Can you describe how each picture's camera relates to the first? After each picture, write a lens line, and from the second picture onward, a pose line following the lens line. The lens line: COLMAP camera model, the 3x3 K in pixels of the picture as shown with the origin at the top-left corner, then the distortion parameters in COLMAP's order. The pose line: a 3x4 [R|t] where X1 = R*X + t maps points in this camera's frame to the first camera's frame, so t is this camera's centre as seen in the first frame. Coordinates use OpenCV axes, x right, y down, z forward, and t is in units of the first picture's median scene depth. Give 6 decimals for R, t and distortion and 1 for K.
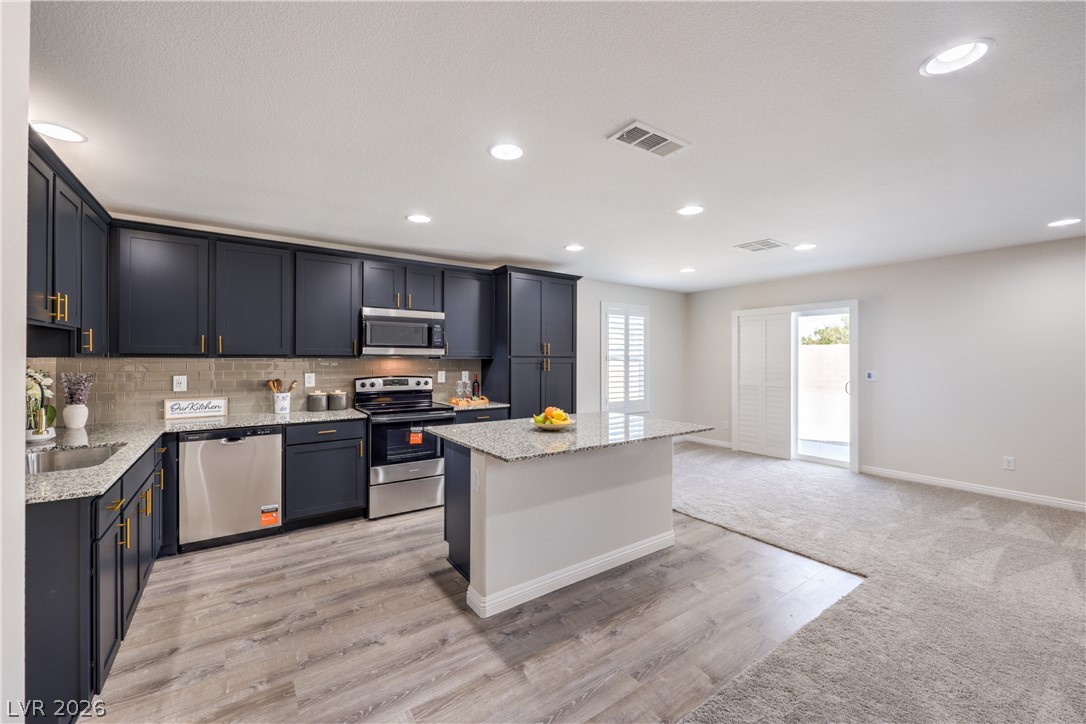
lens RADIAL K [[433.5, 0, 546.9], [0, 433.5, 355.8], [0, 0, 1]] dist [0.000158, 0.000245]
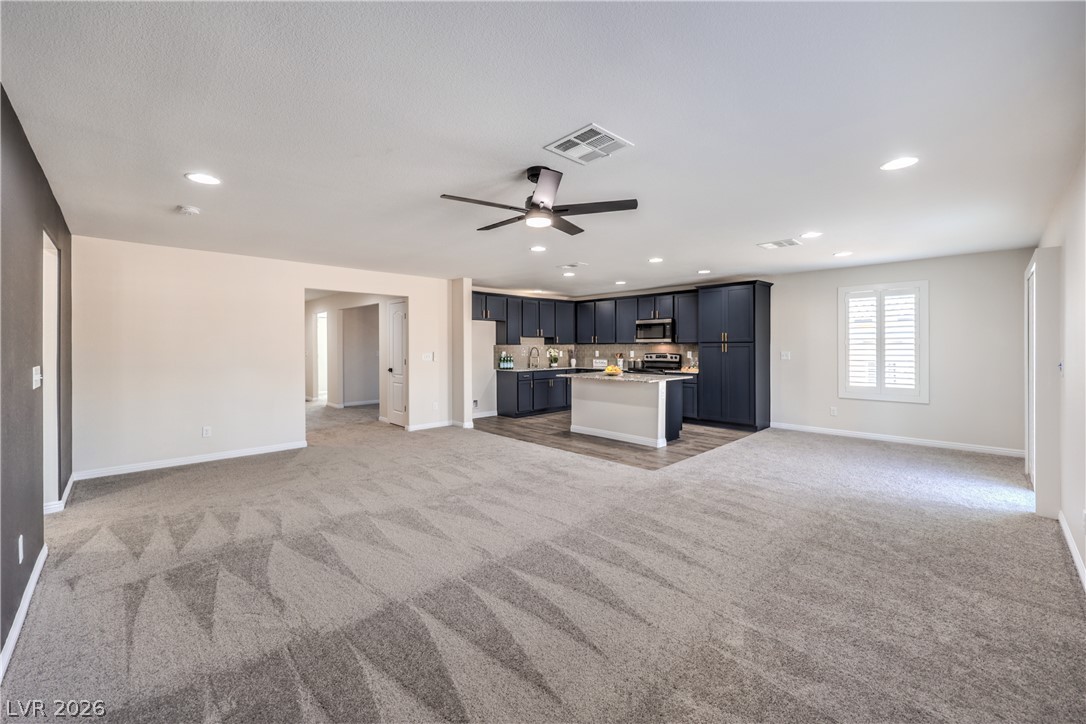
lens RADIAL K [[432.3, 0, 544.4], [0, 432.3, 345.2], [0, 0, 1]] dist [-0.000179, -0.000013]
pose [[0.149697, -0.003200, -0.988727, 1.654617], [0.013019, 0.999914, -0.001265, 0.007633], [0.988646, -0.012683, 0.149726, 0.226549]]
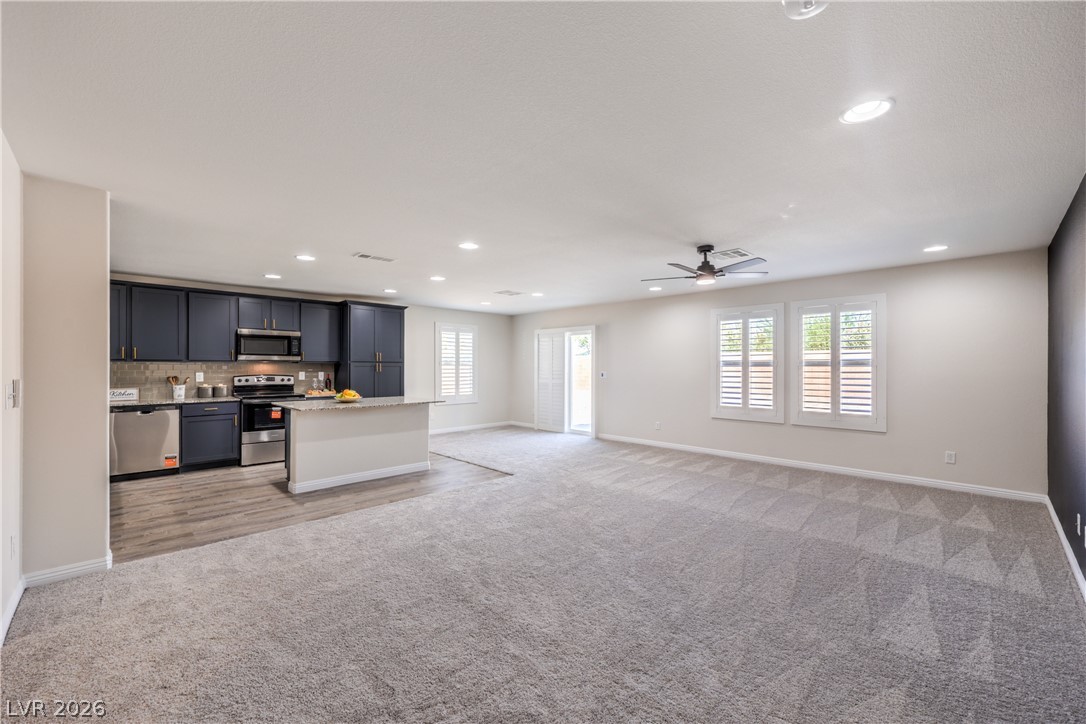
lens RADIAL K [[436.2, 0, 542.0], [0, 436.2, 366.5], [0, 0, 1]] dist [-0.002264, -0.000145]
pose [[0.988465, 0.001658, 0.151443, 0.395611], [-0.003019, 0.999957, 0.008761, 0.003378], [-0.151422, -0.009117, 0.988427, -0.666904]]
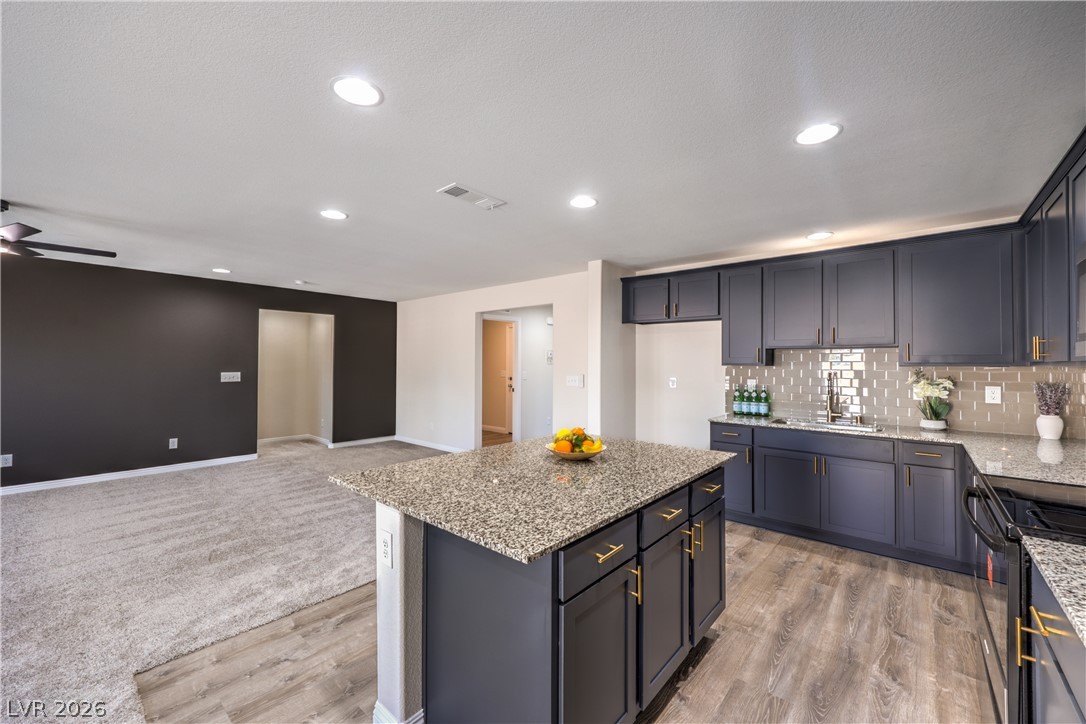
lens RADIAL K [[436.2, 0, 542.0], [0, 436.2, 366.5], [0, 0, 1]] dist [-0.002264, -0.000145]
pose [[-0.971813, -0.006780, -0.235655, 0.189832], [-0.005699, 0.999970, -0.005271, 0.010881], [0.235684, -0.003780, -0.971822, 1.300614]]
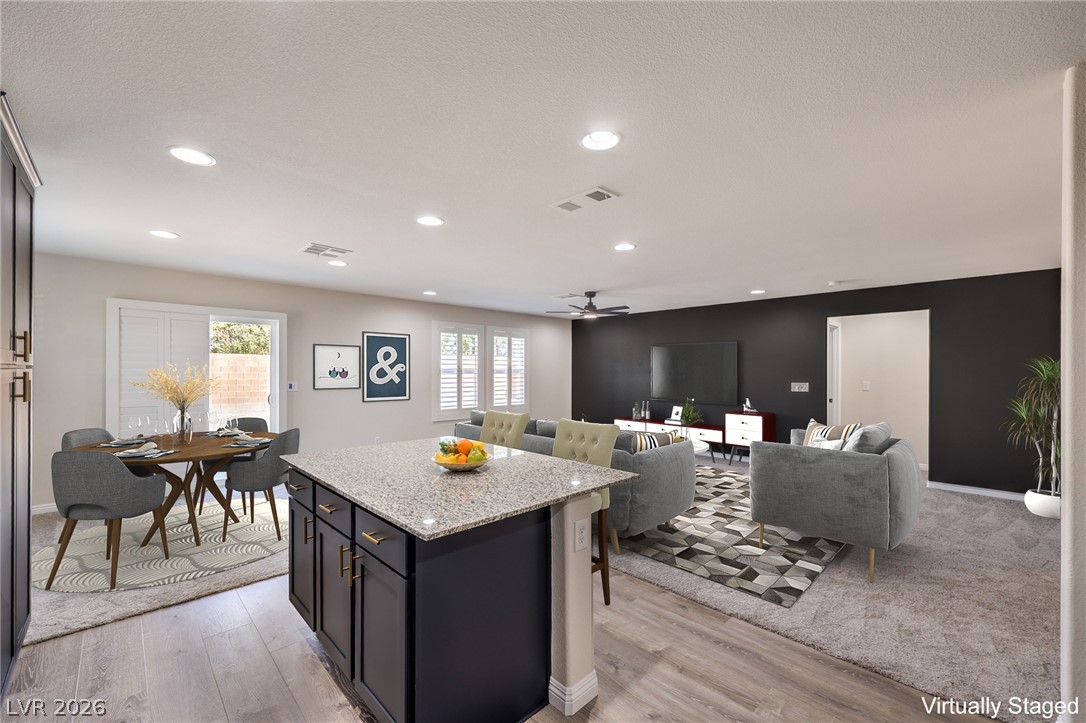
lens RADIAL K [[439.5, 0, 543.5], [0, 439.5, 373.4], [0, 0, 1]] dist [-0.001609, -0.000092]
pose [[-0.151710, -0.005989, 0.988407, -0.561328], [-0.013529, 0.999901, 0.003982, 0.001951], [-0.988332, -0.012768, -0.151776, 0.733495]]
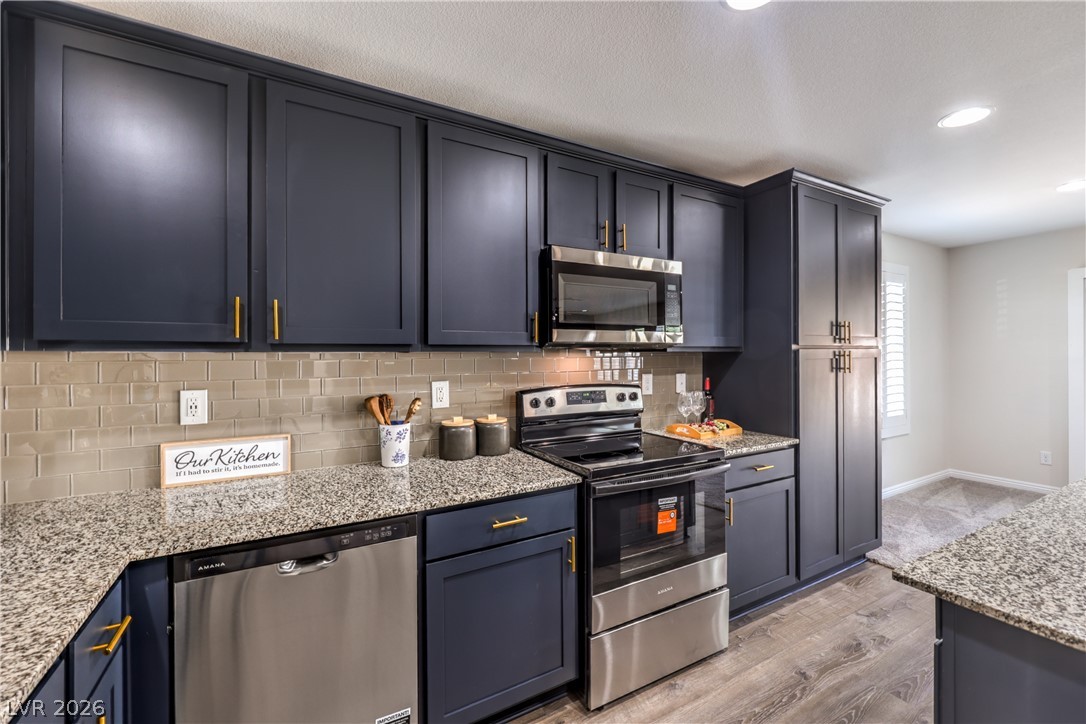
lens RADIAL K [[454.2, 0, 547.0], [0, 454.2, 348.4], [0, 0, 1]] dist [-0.004215, -0.000233]
pose [[0.995004, -0.005328, -0.099697, -0.383752], [0.005141, 0.999985, -0.002129, 0.003944], [0.099707, 0.001606, 0.995016, 0.503431]]
